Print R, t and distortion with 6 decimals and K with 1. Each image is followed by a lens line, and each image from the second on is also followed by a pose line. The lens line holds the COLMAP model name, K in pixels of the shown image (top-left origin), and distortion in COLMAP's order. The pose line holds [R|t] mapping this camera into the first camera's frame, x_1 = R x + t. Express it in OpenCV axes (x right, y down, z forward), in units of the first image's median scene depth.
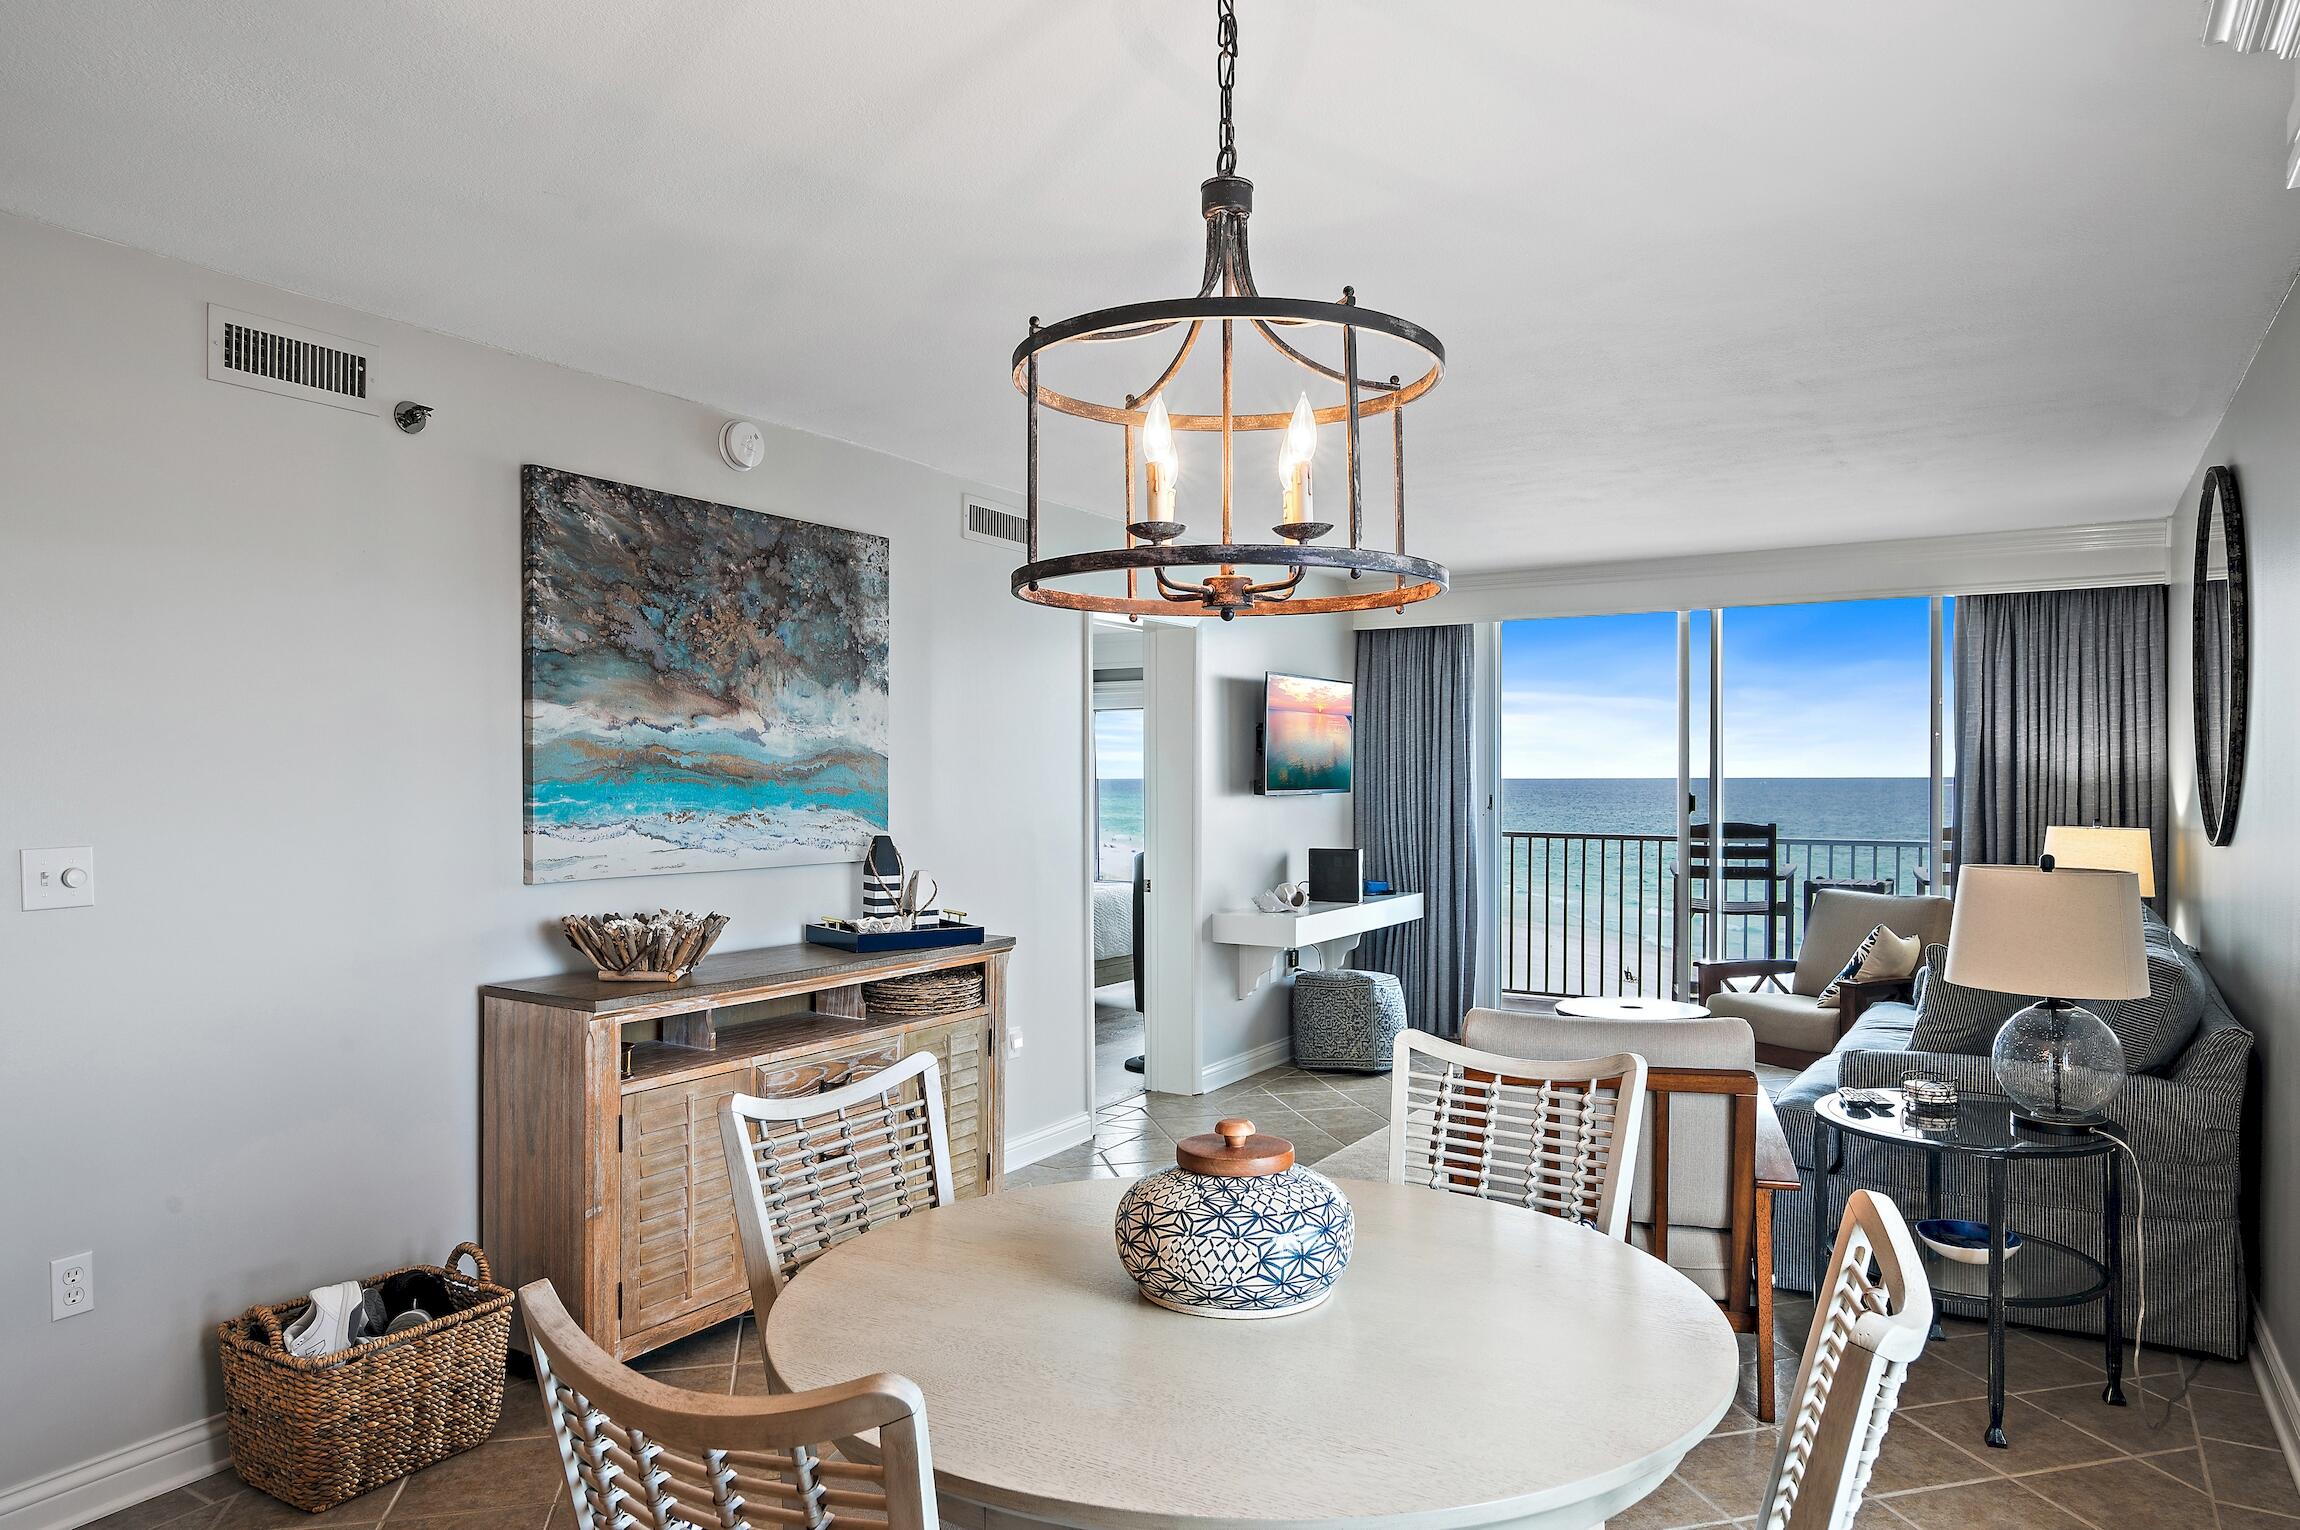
lens RADIAL K [[1437.4, 0, 1145.4], [0, 1437.4, 796.3], [0, 0, 1]] dist [-0.009419, -0.002866]
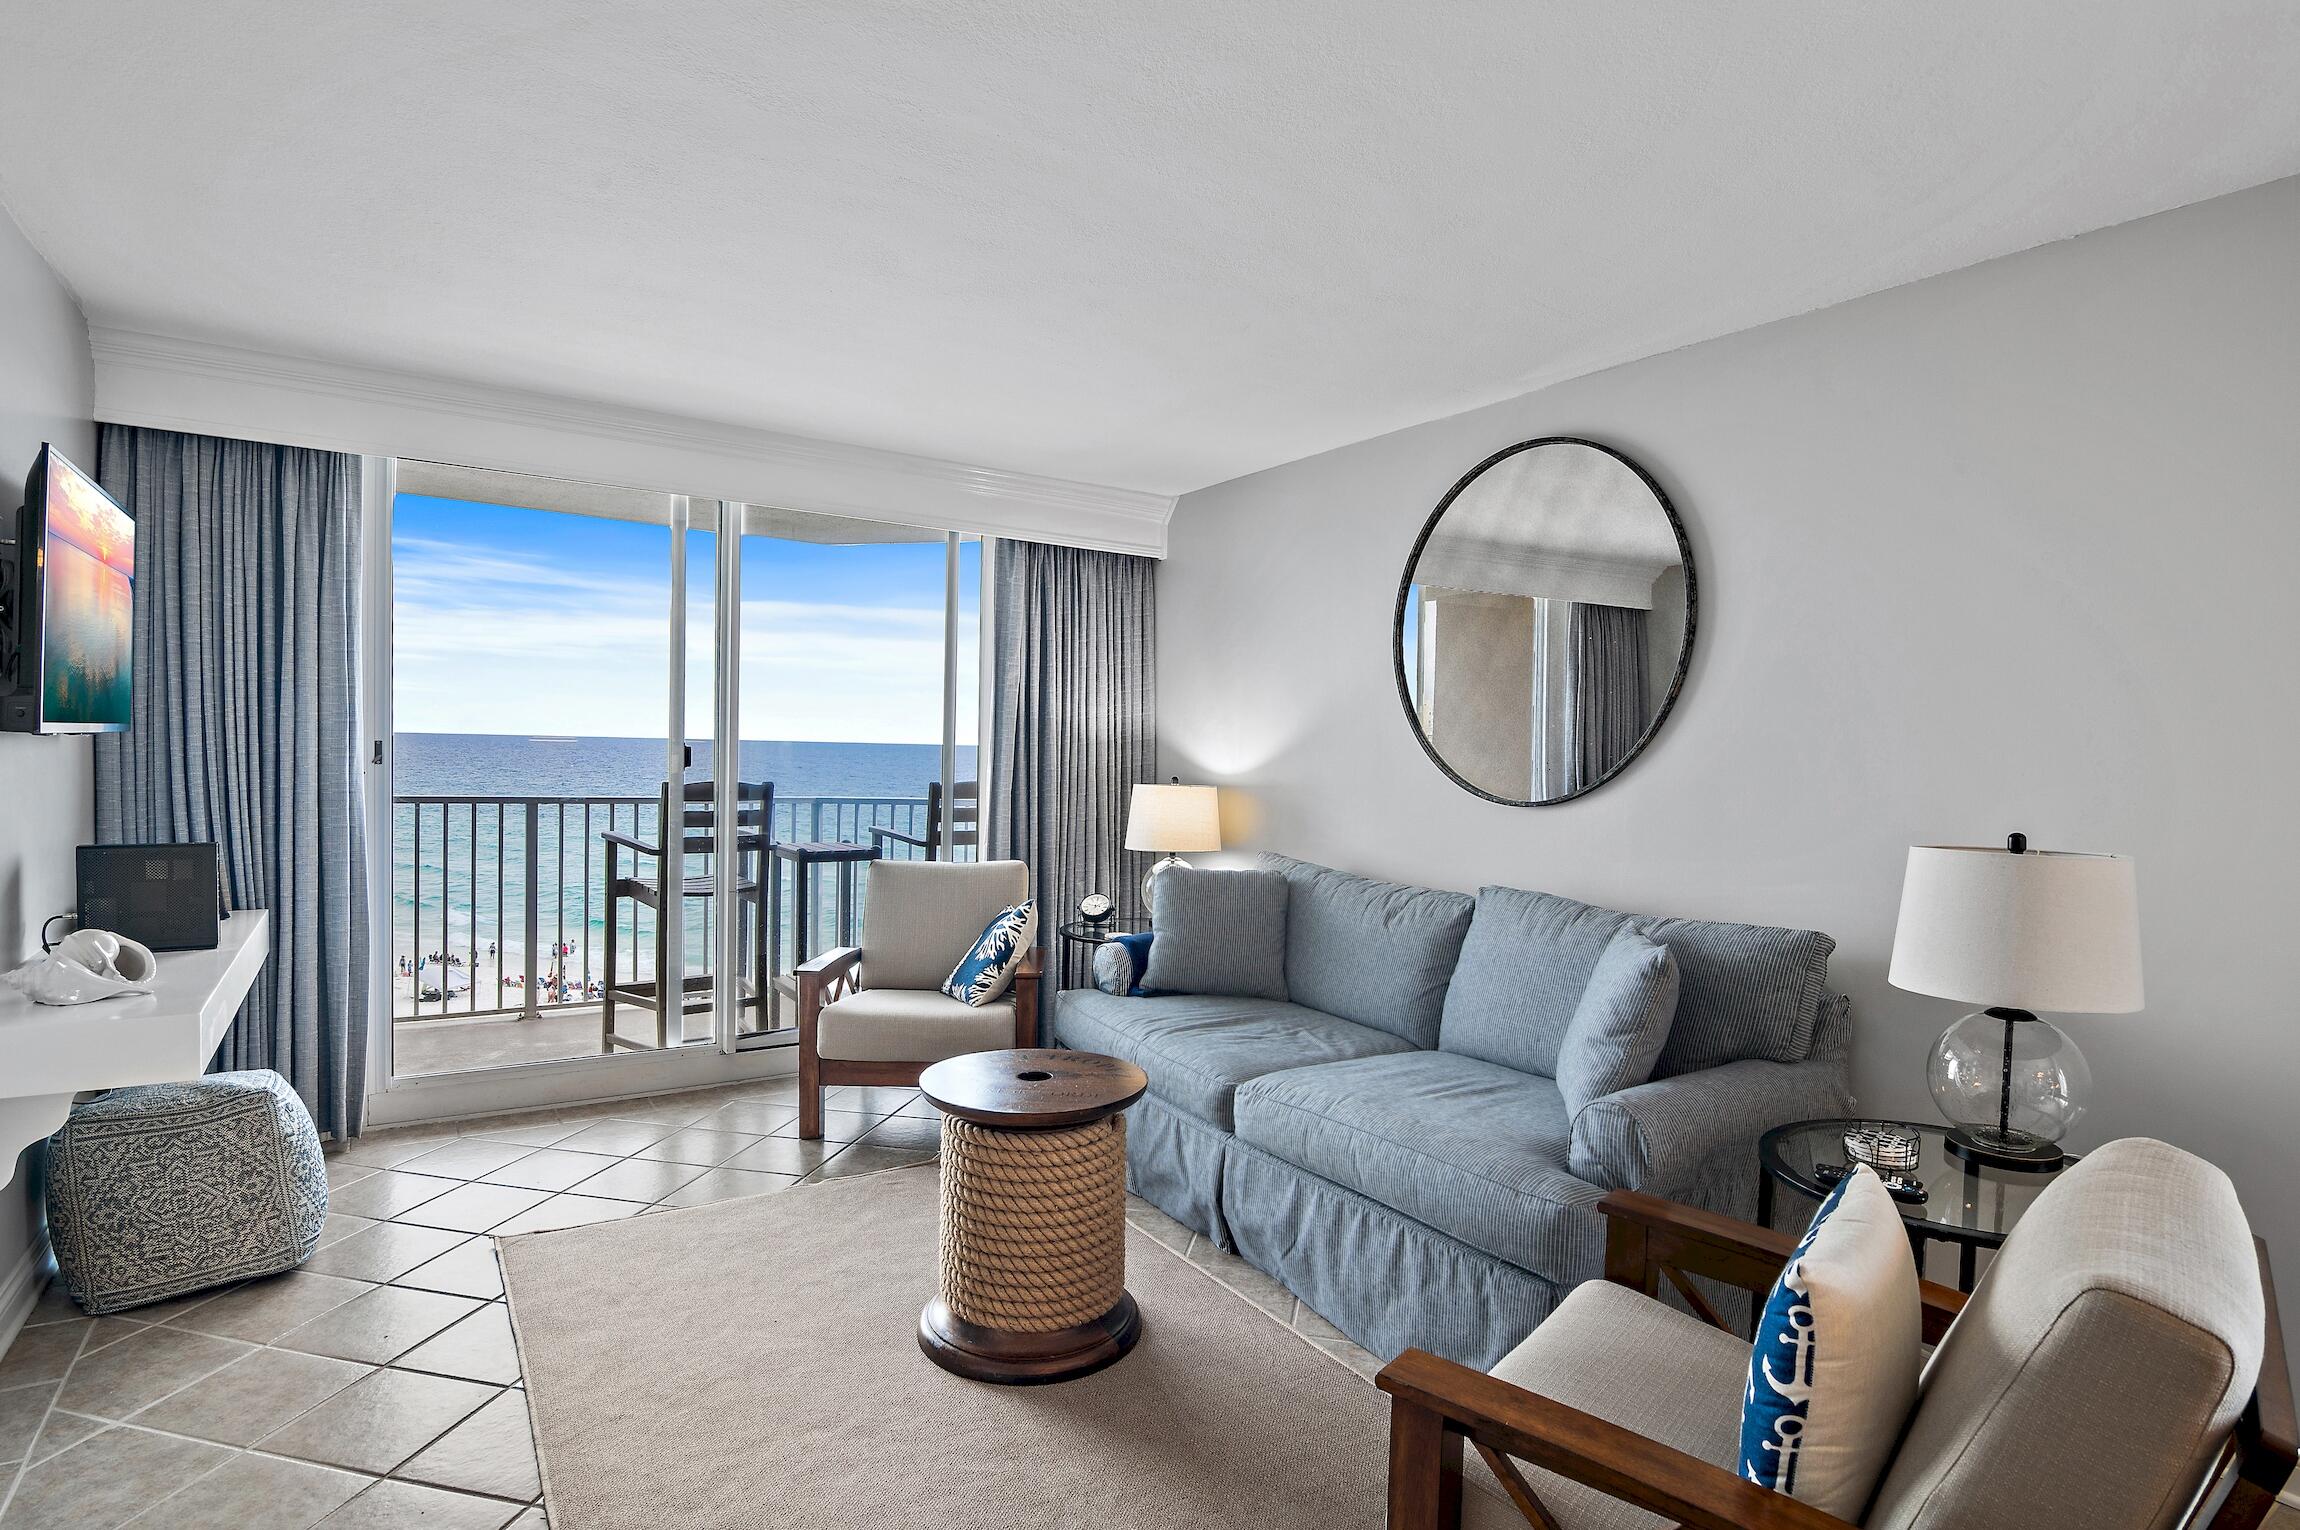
lens RADIAL K [[1186.1, 0, 1148.1], [0, 1186.1, 795.5], [0, 0, 1]] dist [-0.002698, -0.000275]
pose [[0.425070, -0.024511, 0.904829, -0.106559], [-0.014426, 0.999323, 0.033848, 0.000922], [-0.905046, -0.027441, 0.424428, 0.604361]]
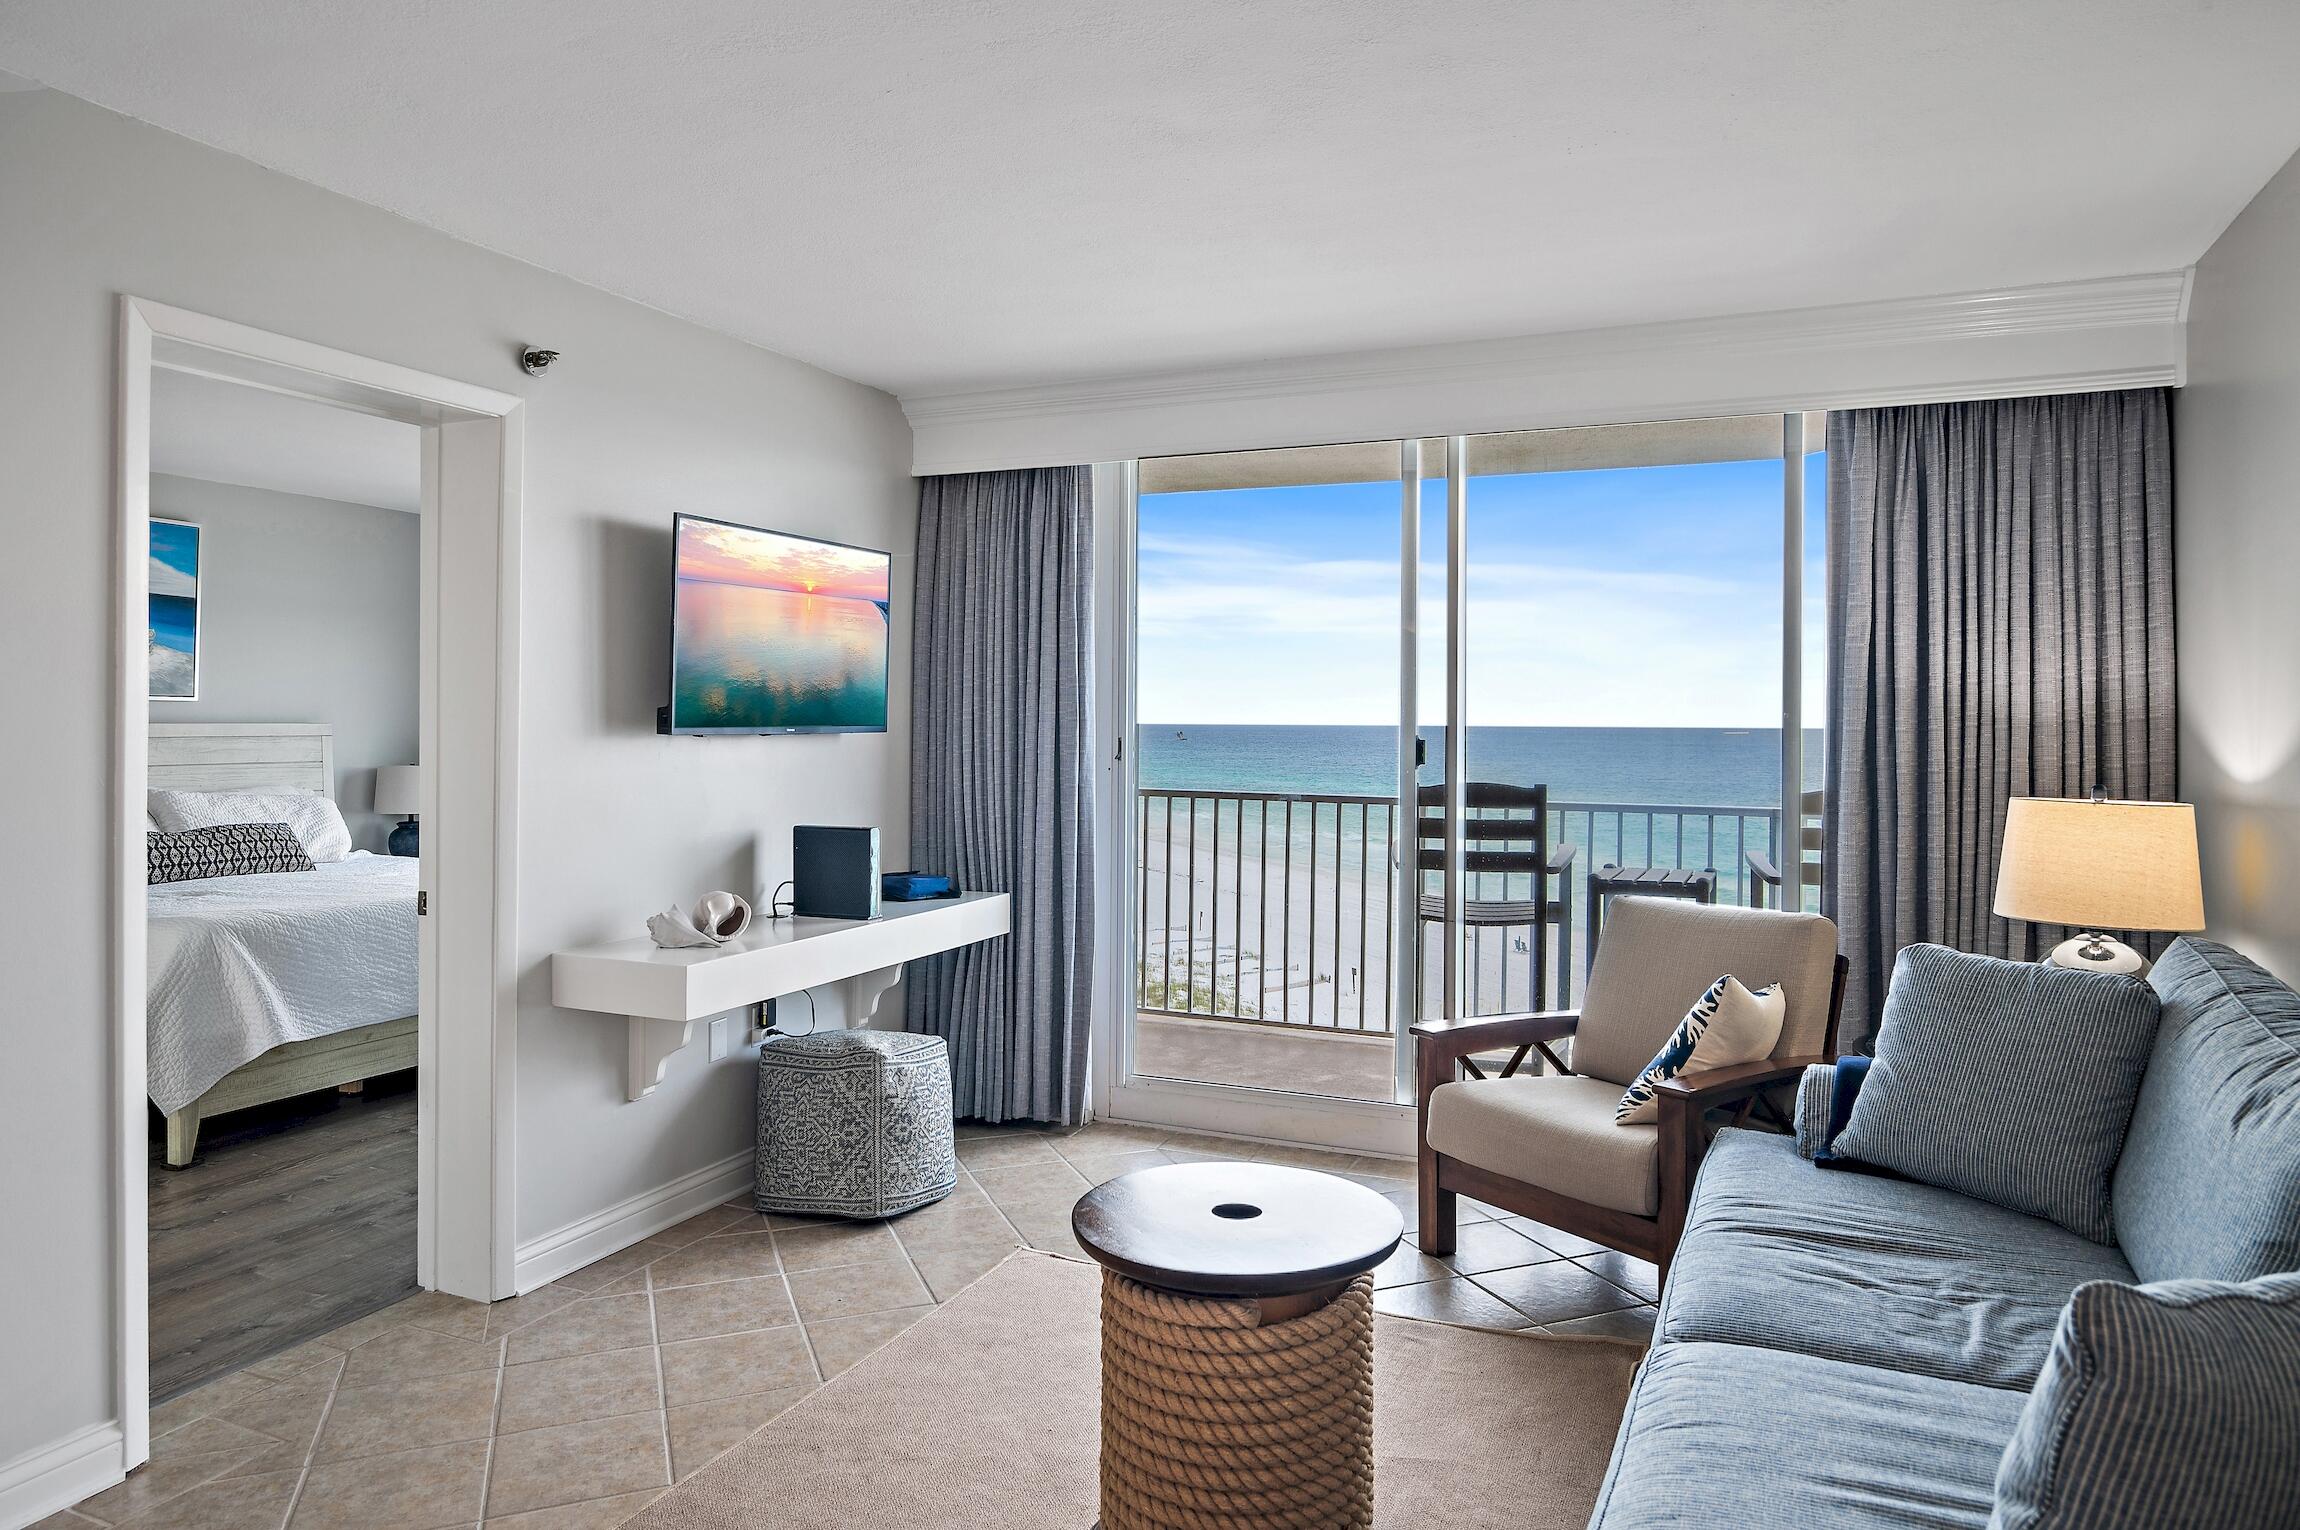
lens RADIAL K [[1448.1, 0, 1158.5], [0, 1448.1, 728.7], [0, 0, 1]] dist [0.005273, 0.000586]
pose [[0.988335, 0.006031, 0.152179, 0.201577], [-0.005103, 0.999966, -0.006488, -0.000715], [-0.152213, 0.005636, 0.988332, 0.458758]]
